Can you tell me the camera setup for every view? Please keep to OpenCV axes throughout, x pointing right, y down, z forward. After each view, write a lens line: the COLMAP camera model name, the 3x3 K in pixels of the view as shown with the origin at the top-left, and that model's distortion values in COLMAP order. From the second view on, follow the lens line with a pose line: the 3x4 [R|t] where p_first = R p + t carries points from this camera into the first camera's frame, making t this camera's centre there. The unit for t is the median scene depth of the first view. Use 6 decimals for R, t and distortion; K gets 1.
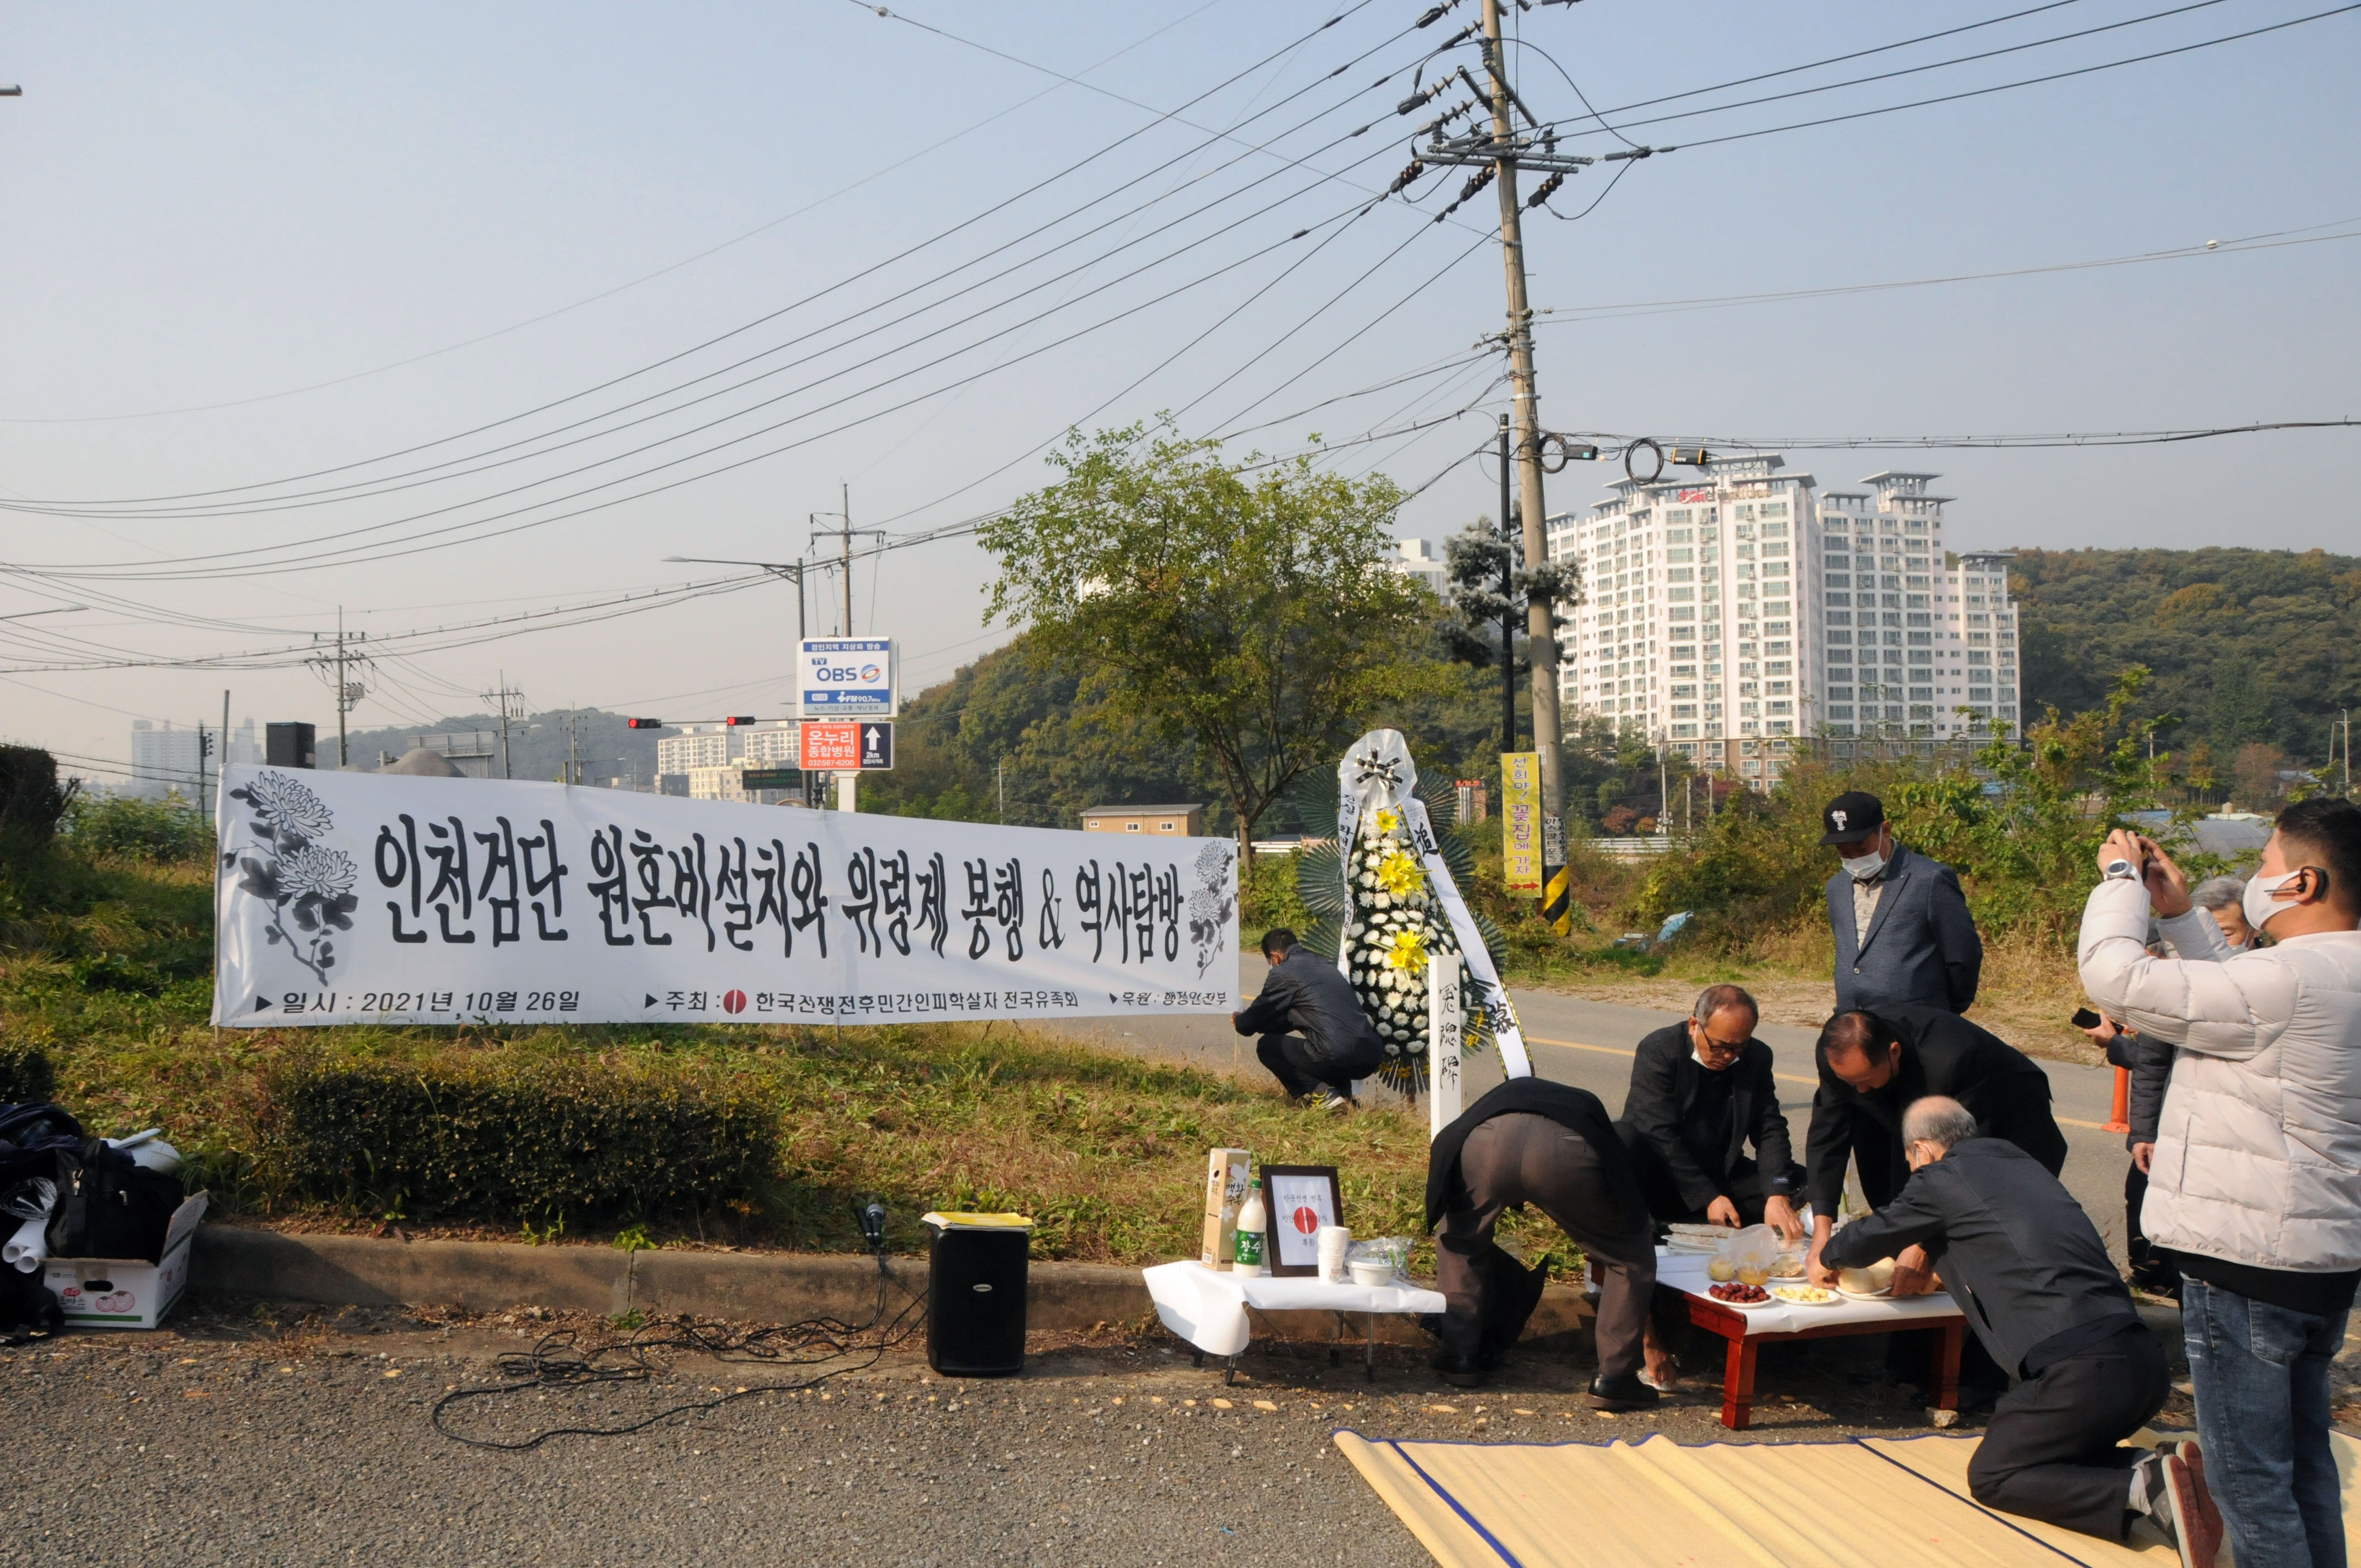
lens RADIAL K [[1839.6, 0, 1146.2], [0, 1839.6, 845.0], [0, 0, 1]] dist [-0.164984, 0.115307]
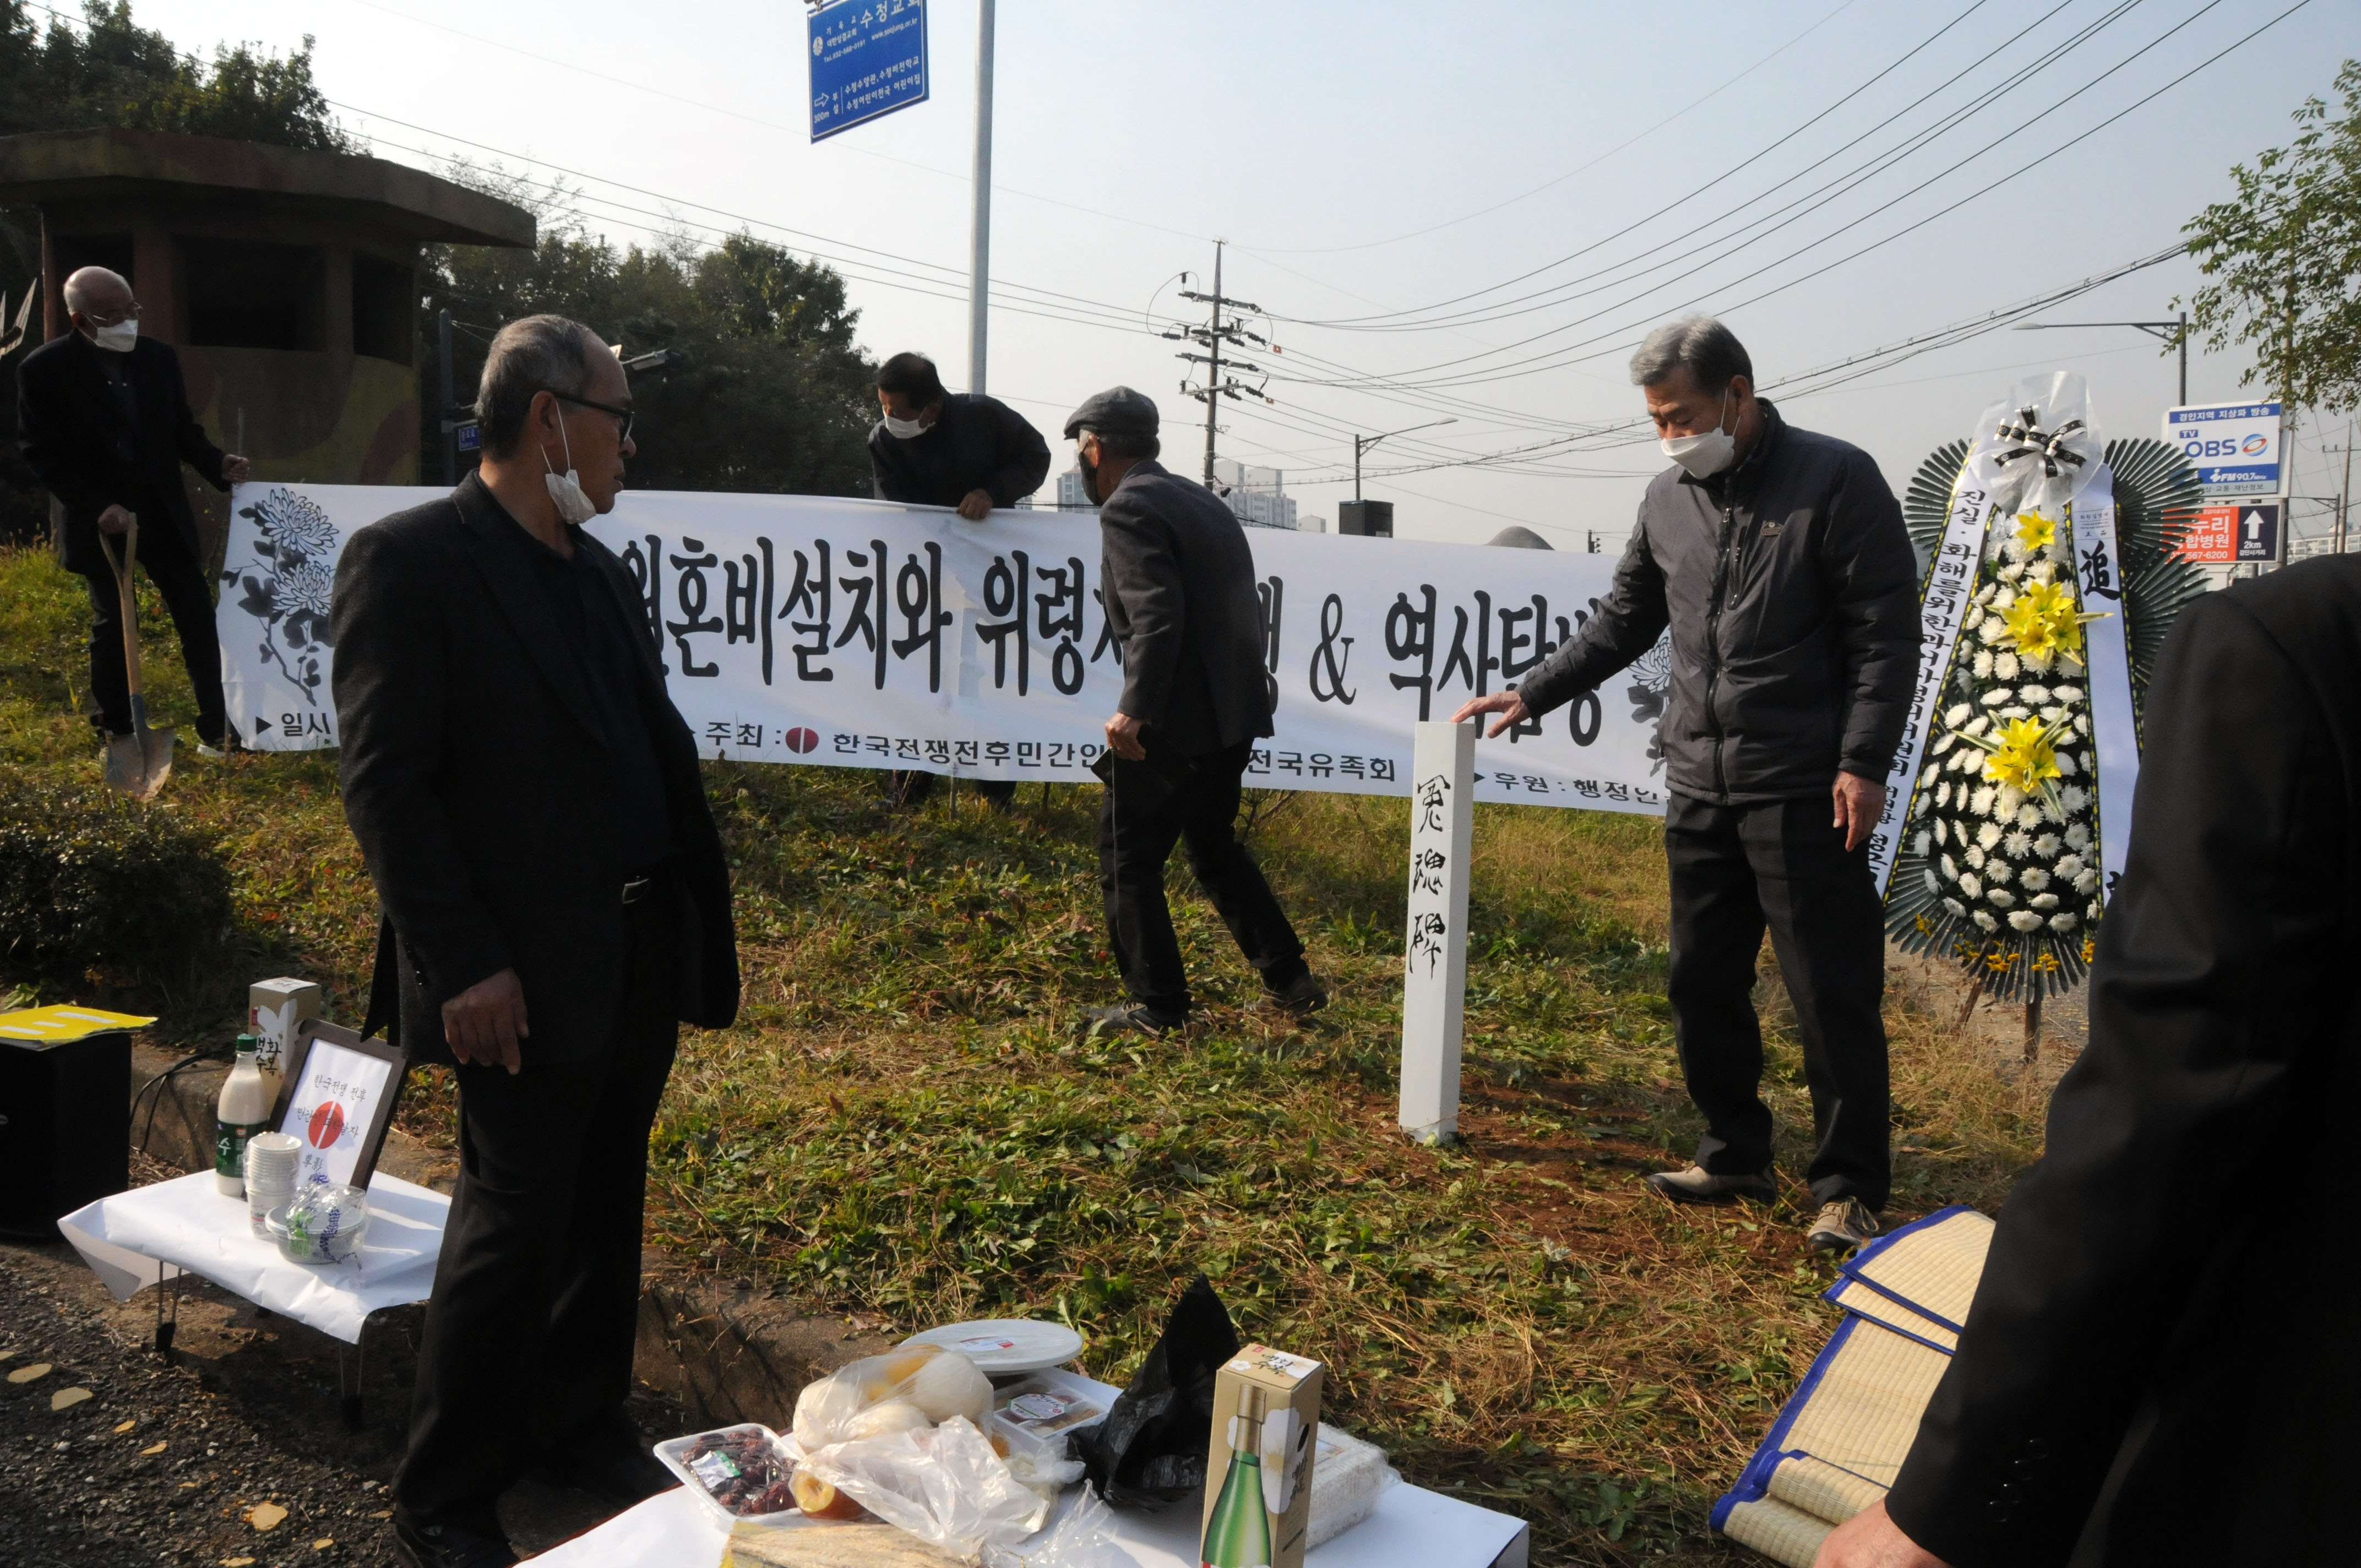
lens RADIAL K [[1839.6, 0, 1137.4], [0, 1839.6, 829.6], [0, 0, 1]] dist [-0.164984, 0.115307]
pose [[0.700383, 0.074883, -0.709828, 0.138790], [-0.007546, 0.995203, 0.097543, 0.012467], [0.713727, -0.062961, 0.697588, 0.169186]]
